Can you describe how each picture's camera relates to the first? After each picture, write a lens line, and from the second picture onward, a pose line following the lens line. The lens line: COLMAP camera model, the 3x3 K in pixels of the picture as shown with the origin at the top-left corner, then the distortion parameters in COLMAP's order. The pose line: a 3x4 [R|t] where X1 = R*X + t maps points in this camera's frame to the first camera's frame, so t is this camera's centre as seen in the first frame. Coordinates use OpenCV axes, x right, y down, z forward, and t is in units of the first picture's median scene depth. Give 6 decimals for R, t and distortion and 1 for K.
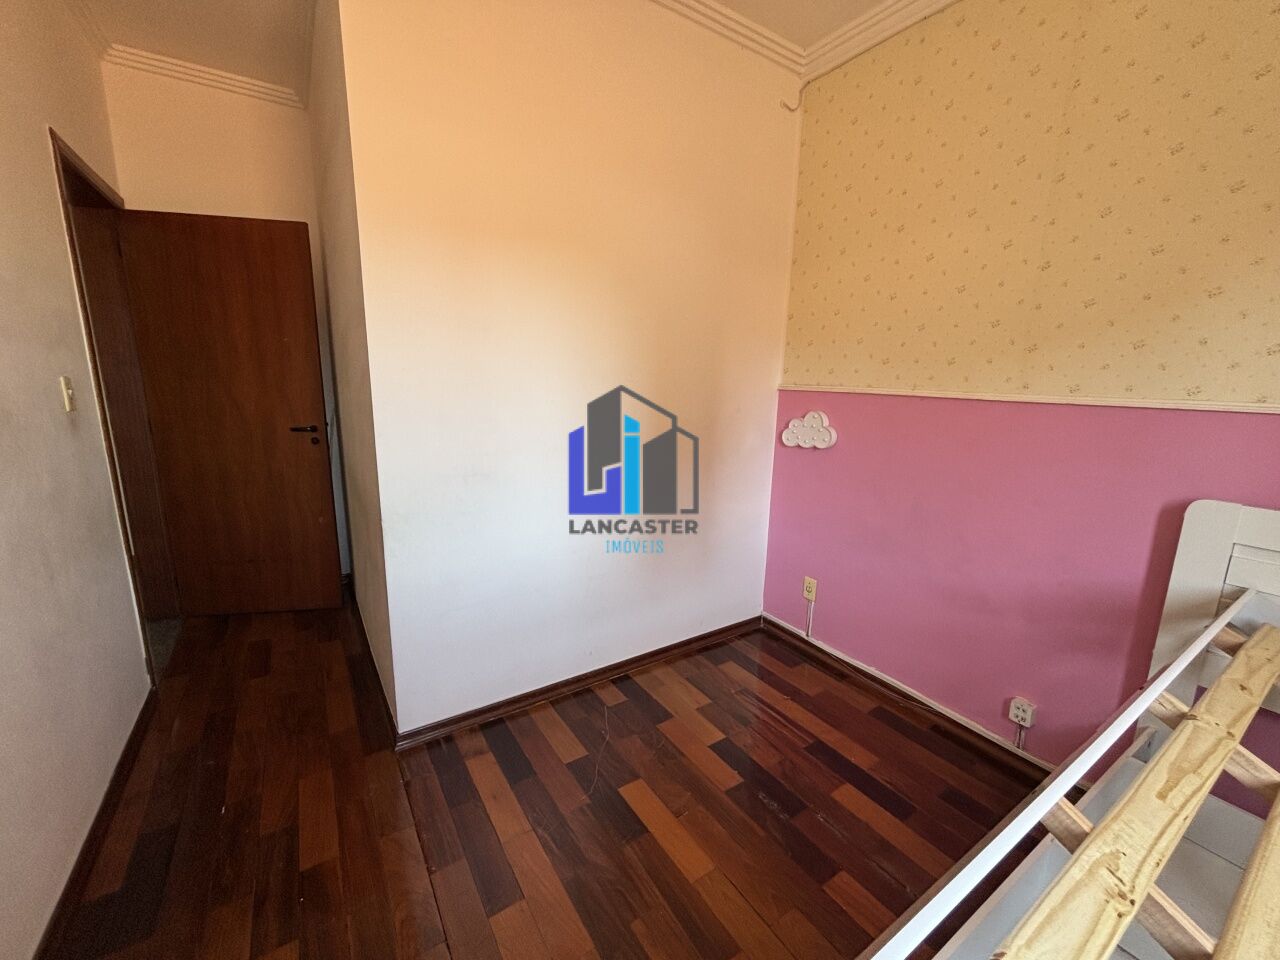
lens RADIAL K [[519.7, 0, 636.7], [0, 519.7, 476.8], [0, 0, 1]] dist [-0.003984, 0.000255]
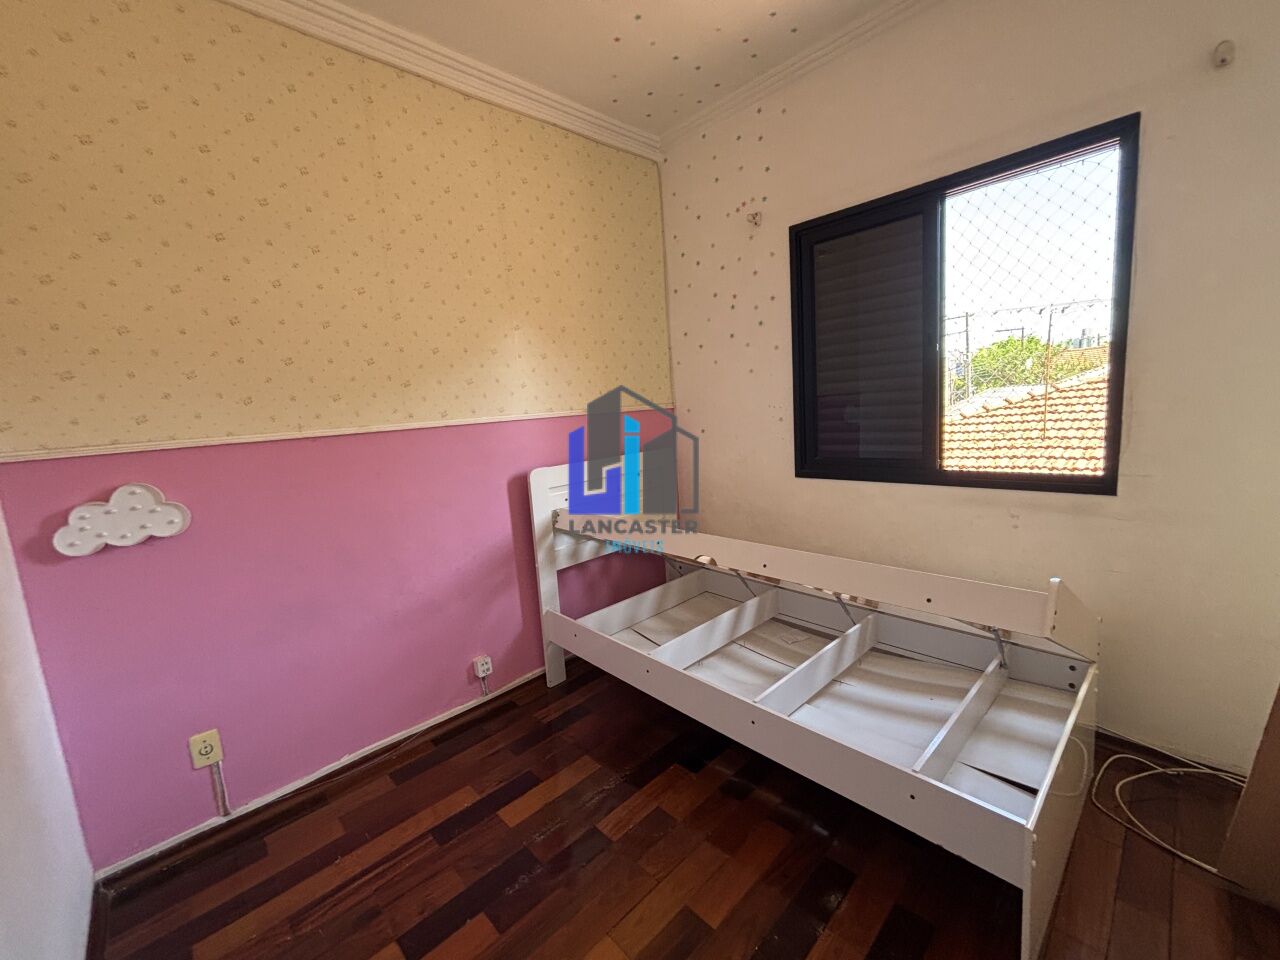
lens RADIAL K [[519.7, 0, 636.7], [0, 519.7, 476.8], [0, 0, 1]] dist [-0.003984, 0.000255]
pose [[-0.176088, -0.137438, 0.974733, -0.405653], [0.267607, 0.946229, 0.181762, -0.093071], [-0.947301, 0.292851, -0.129840, 0.553890]]
